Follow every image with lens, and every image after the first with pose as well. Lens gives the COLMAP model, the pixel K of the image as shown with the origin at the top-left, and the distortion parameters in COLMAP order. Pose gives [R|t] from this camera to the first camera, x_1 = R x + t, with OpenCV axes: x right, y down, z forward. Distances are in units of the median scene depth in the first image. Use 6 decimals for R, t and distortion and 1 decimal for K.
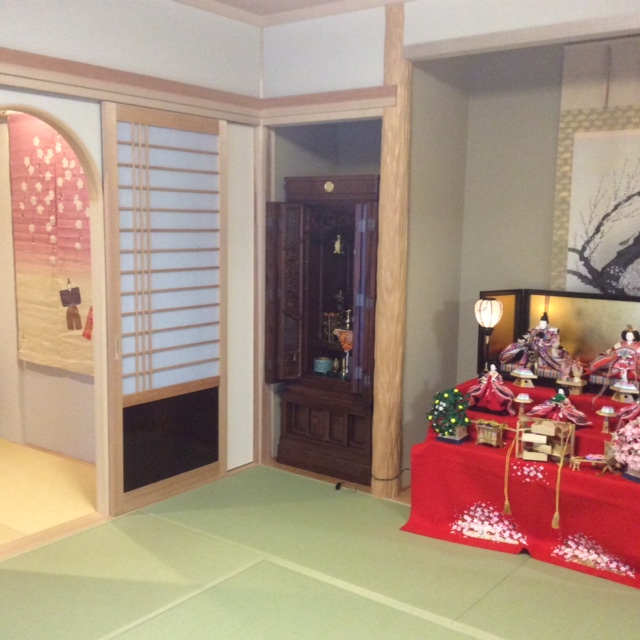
lens RADIAL K [[790.1, 0, 320.0], [0, 790.1, 320.0], [0, 0, 1]] dist [0.071686, -0.067637]
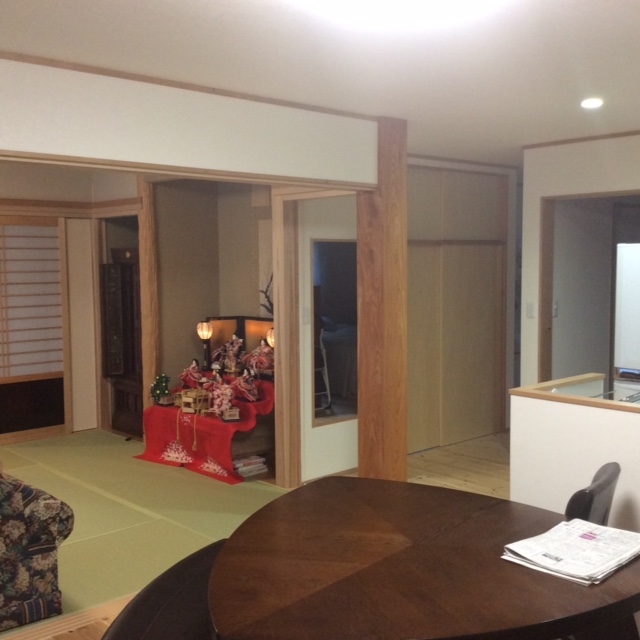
lens RADIAL K [[790.1, 0, 320.0], [0, 790.1, 320.0], [0, 0, 1]] dist [0.071686, -0.067637]
pose [[0.984678, -0.009410, -0.174131, 0.723196], [-0.000105, 0.998511, -0.054554, 0.058195], [0.174385, 0.053736, 0.983210, -0.562178]]
